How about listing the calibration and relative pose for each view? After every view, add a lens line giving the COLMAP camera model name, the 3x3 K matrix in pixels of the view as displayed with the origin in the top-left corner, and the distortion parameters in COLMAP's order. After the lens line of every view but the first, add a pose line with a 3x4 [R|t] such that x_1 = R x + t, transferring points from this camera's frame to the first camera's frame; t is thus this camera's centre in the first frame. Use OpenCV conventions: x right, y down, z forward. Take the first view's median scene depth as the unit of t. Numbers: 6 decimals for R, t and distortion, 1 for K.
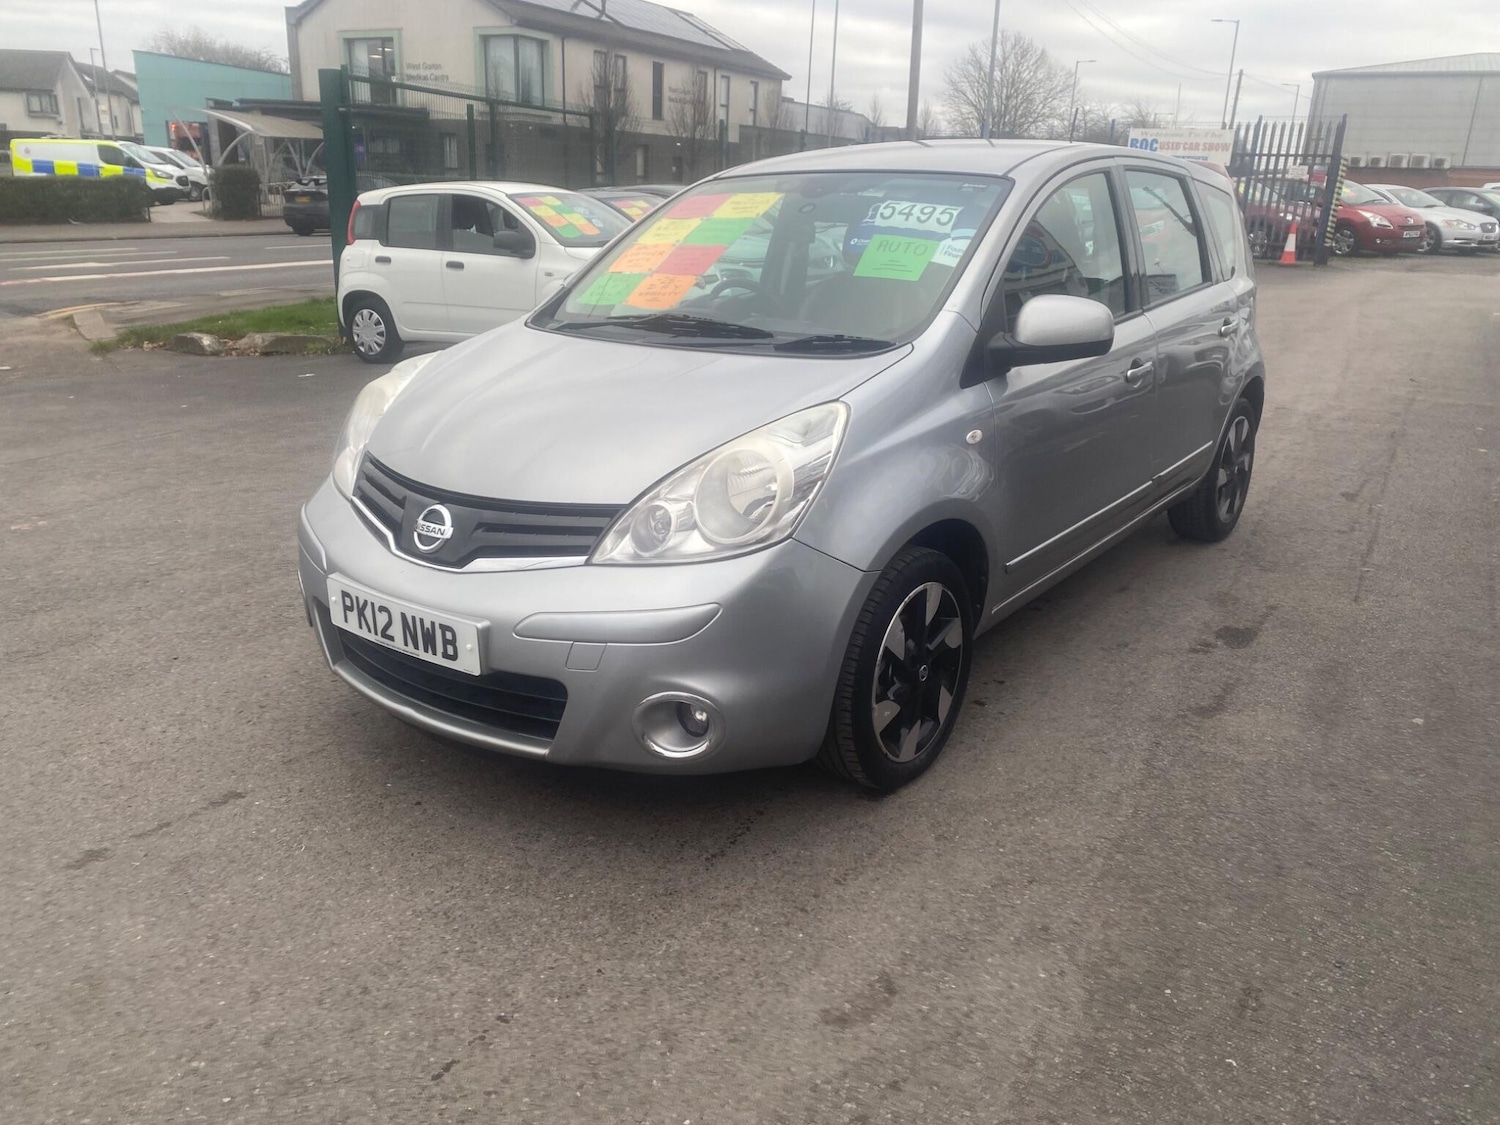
lens RADIAL K [[1138.7, 0, 755.1], [0, 1138.7, 564.2], [0, 0, 1]] dist [0.026257, -0.021466]
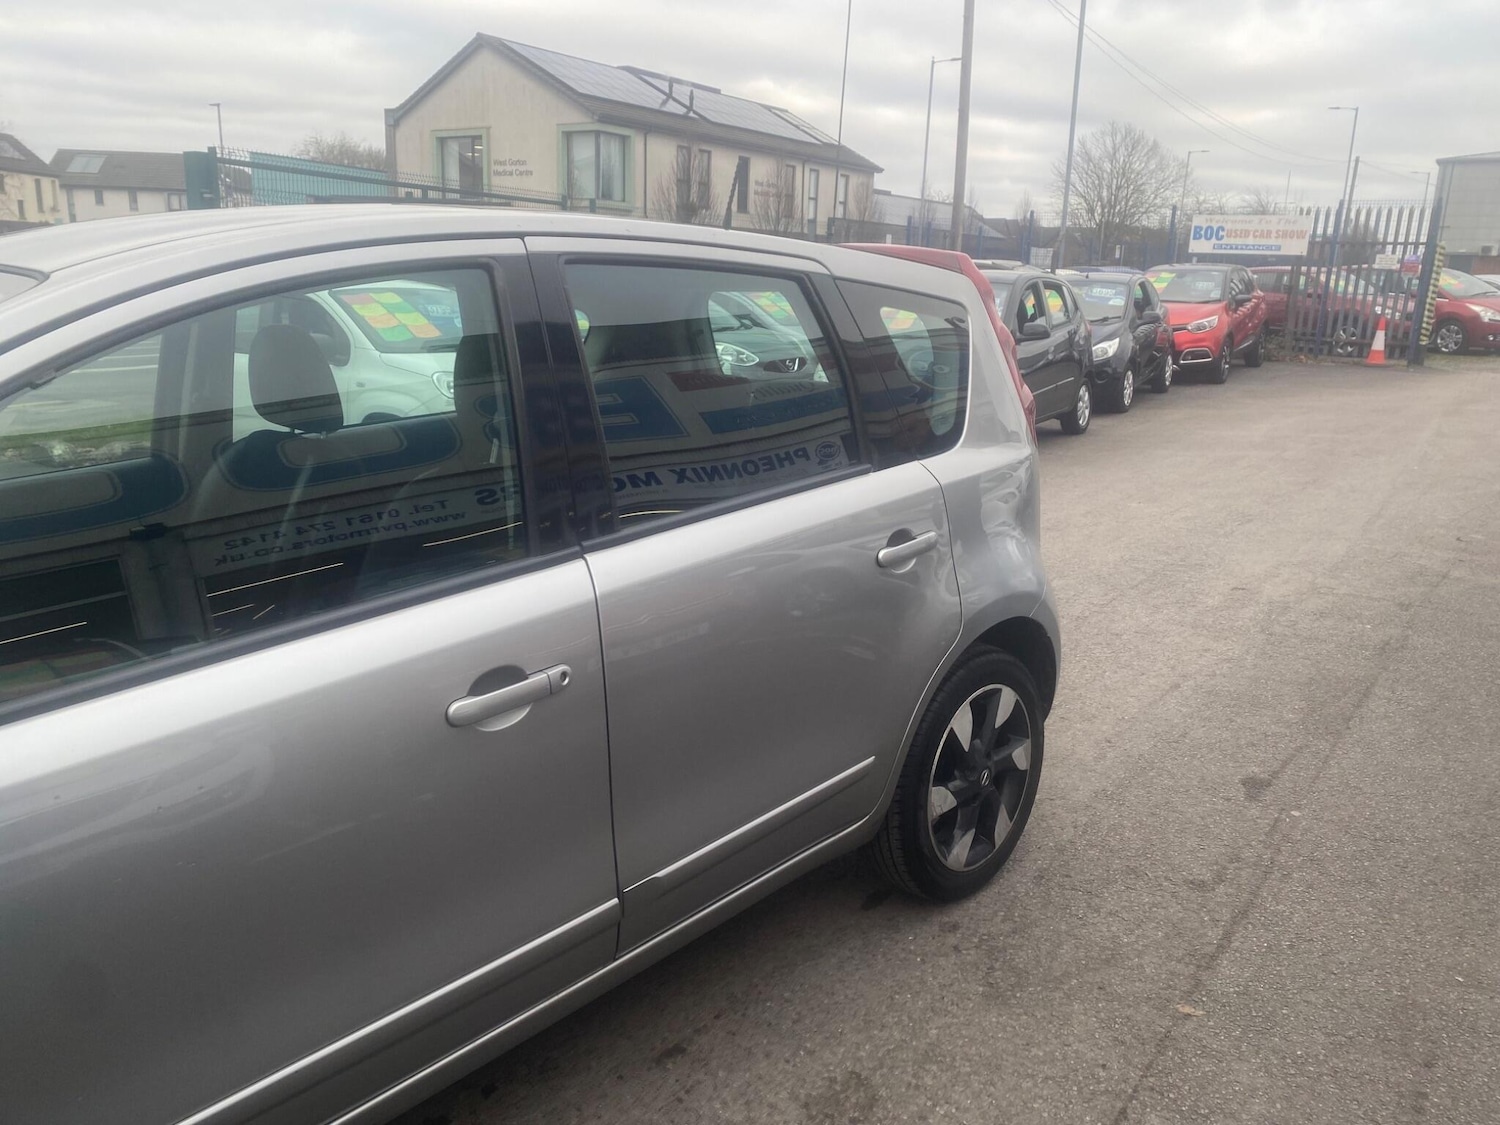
lens RADIAL K [[1138.7, 0, 757.3], [0, 1138.7, 554.9], [0, 0, 1]] dist [0.026257, -0.021466]
pose [[0.994983, 0.022403, -0.097506, 0.350317], [-0.030138, 0.996451, -0.078596, -0.140639], [0.095399, 0.081141, 0.992127, 0.407890]]
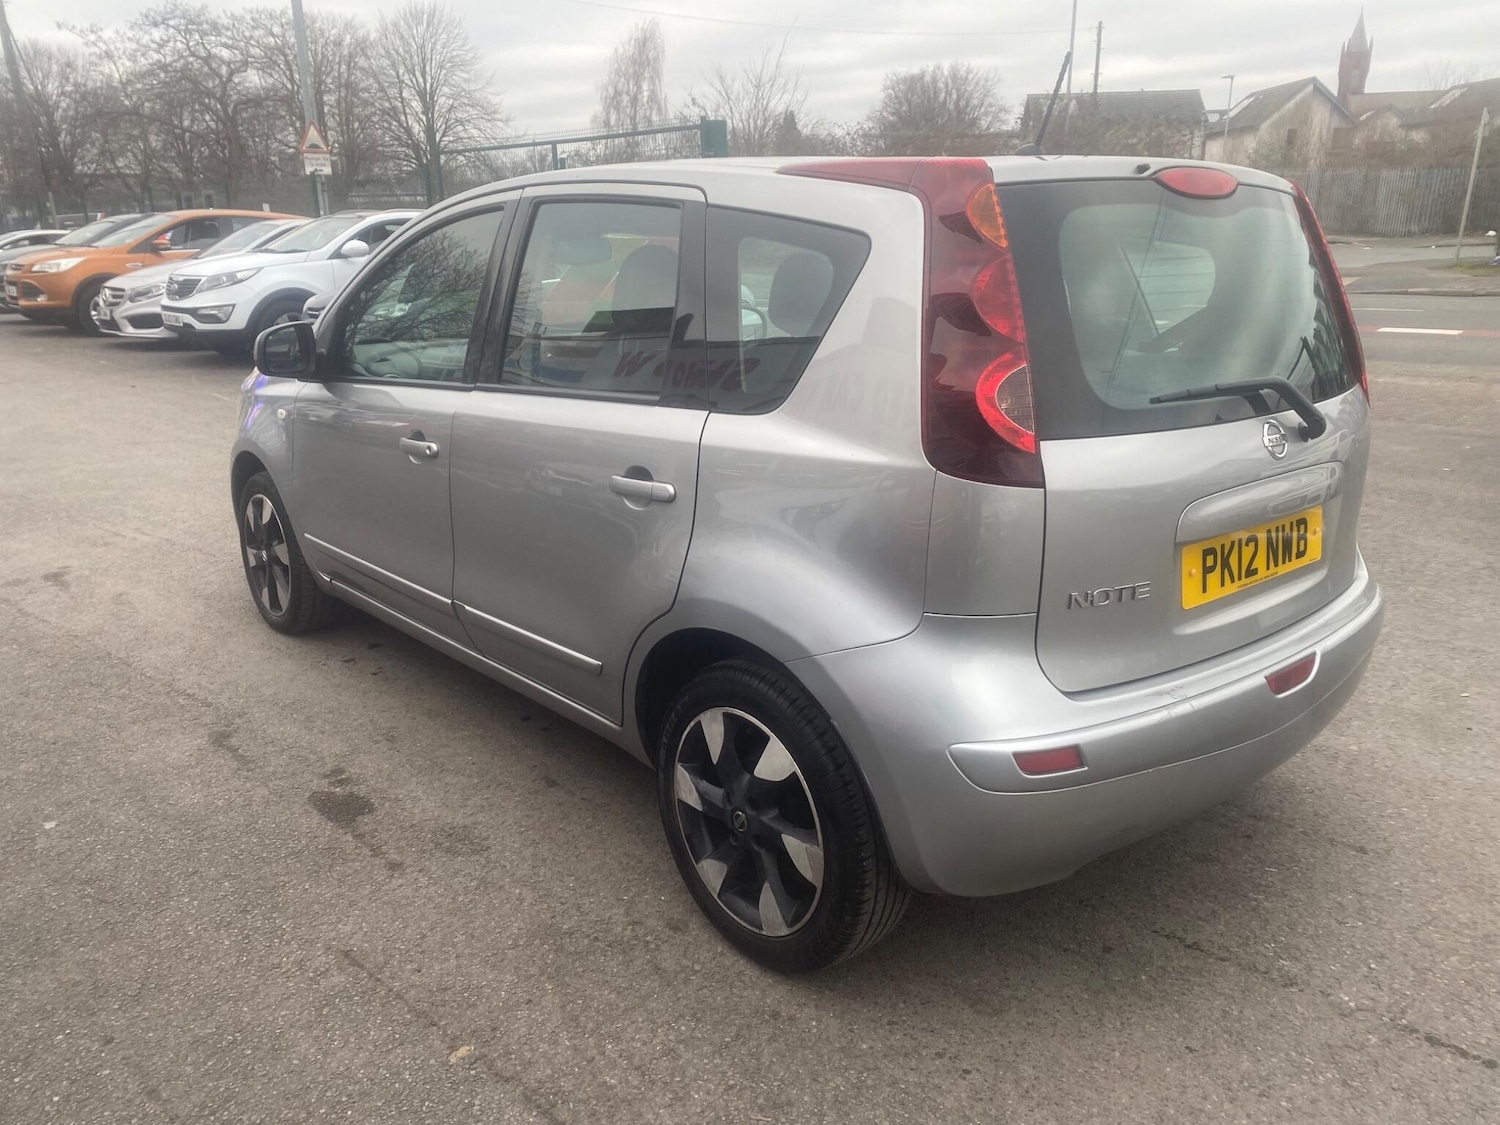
lens RADIAL K [[1138.7, 0, 734.4], [0, 1138.7, 565.0], [0, 0, 1]] dist [0.026257, -0.021466]
pose [[-0.217488, 0.263367, -0.939860, 0.804215], [-0.298093, 0.898982, 0.320893, -0.314326], [0.929429, 0.349956, -0.117010, 0.986458]]
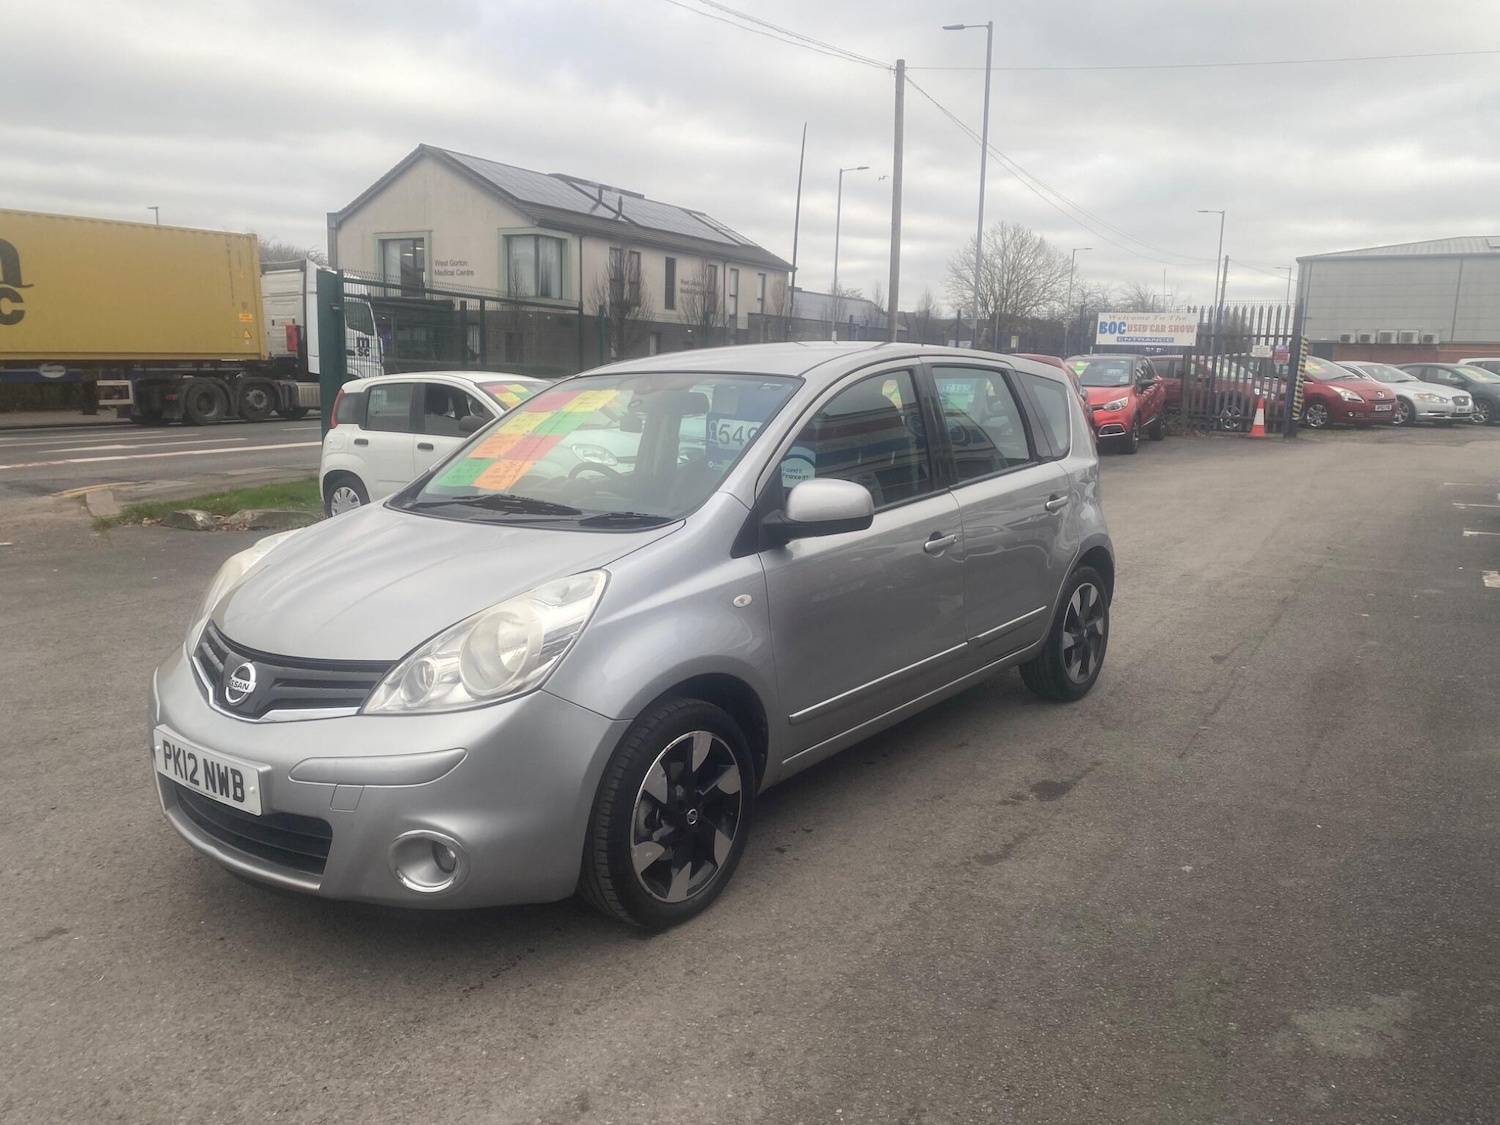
lens RADIAL K [[1138.7, 0, 738.9], [0, 1138.7, 552.3], [0, 0, 1]] dist [0.026257, -0.021466]
pose [[0.999478, -0.004908, -0.031920, 0.129448], [-0.000158, 0.987631, -0.156795, 0.009189], [0.032295, 0.156718, 0.987115, -0.065551]]
